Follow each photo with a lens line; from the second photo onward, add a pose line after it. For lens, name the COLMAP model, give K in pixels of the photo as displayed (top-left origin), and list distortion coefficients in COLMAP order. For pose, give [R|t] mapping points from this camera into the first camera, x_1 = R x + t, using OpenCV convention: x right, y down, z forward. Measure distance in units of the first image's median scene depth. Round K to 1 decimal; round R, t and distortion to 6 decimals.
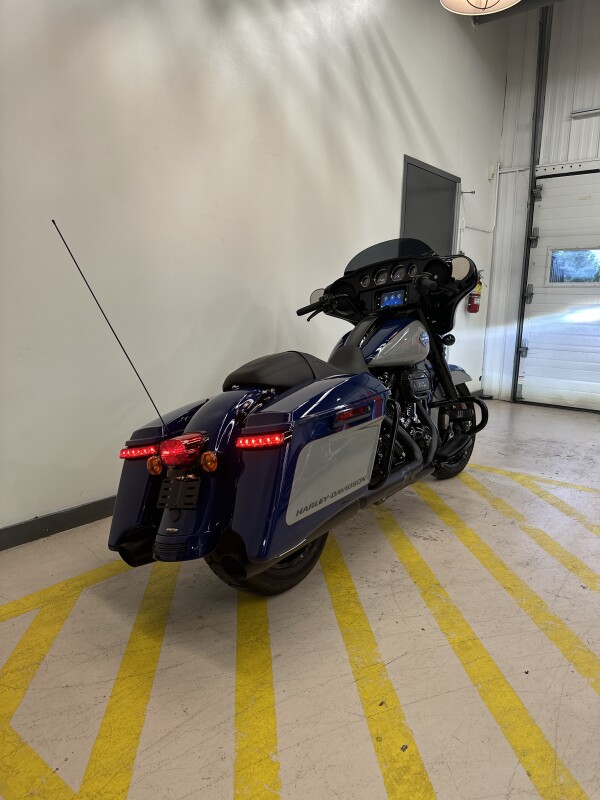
lens RADIAL K [[568.9, 0, 300.0], [0, 568.9, 399.3], [0, 0, 1]] dist [0.026171, -0.037026]
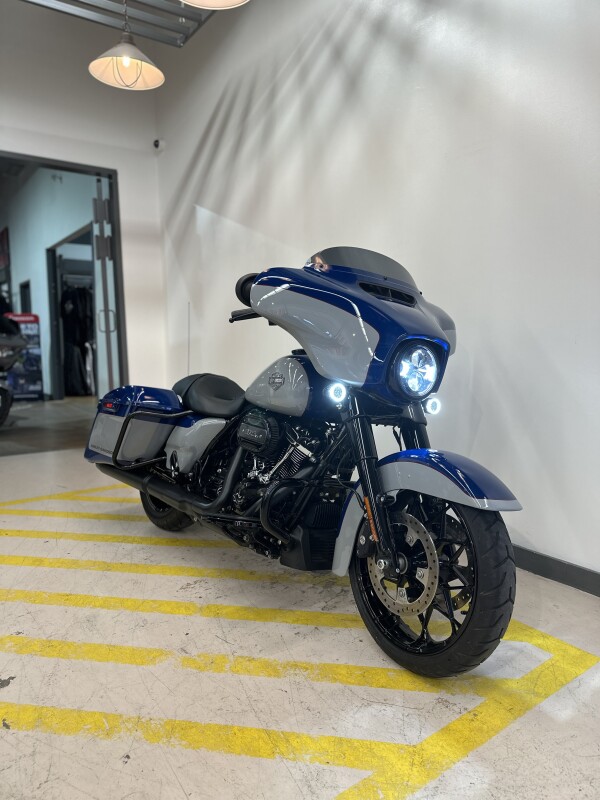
lens RADIAL K [[568.9, 0, 295.7], [0, 568.9, 401.3], [0, 0, 1]] dist [0.026171, -0.037026]
pose [[-0.263496, 0.090796, -0.960378, 1.022247], [-0.178839, 0.973705, 0.141123, -0.207214], [0.947938, 0.208938, -0.240330, 1.296489]]
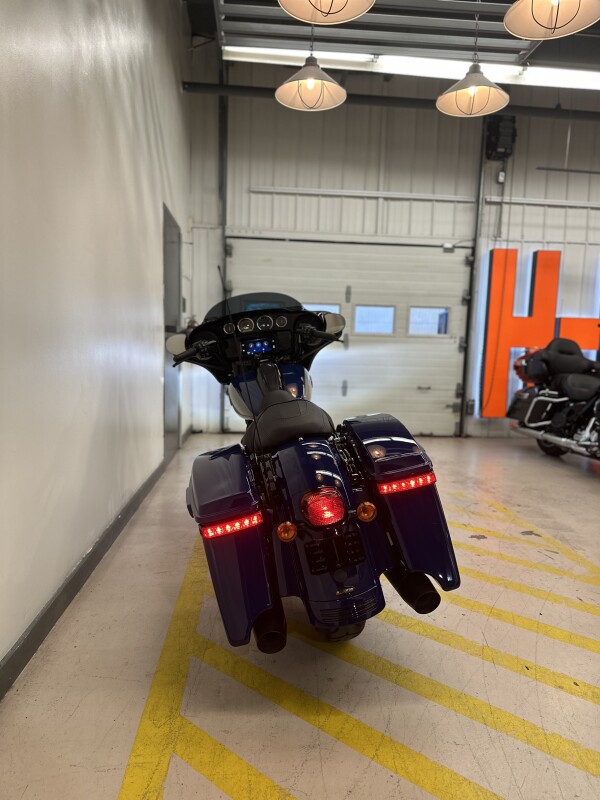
lens RADIAL K [[568.9, 0, 298.9], [0, 568.9, 401.8], [0, 0, 1]] dist [0.026171, -0.037026]
pose [[0.714331, -0.063851, 0.696889, -0.620127], [0.102230, 0.994667, -0.013655, -0.057269], [-0.692301, 0.080997, 0.717049, 0.218980]]
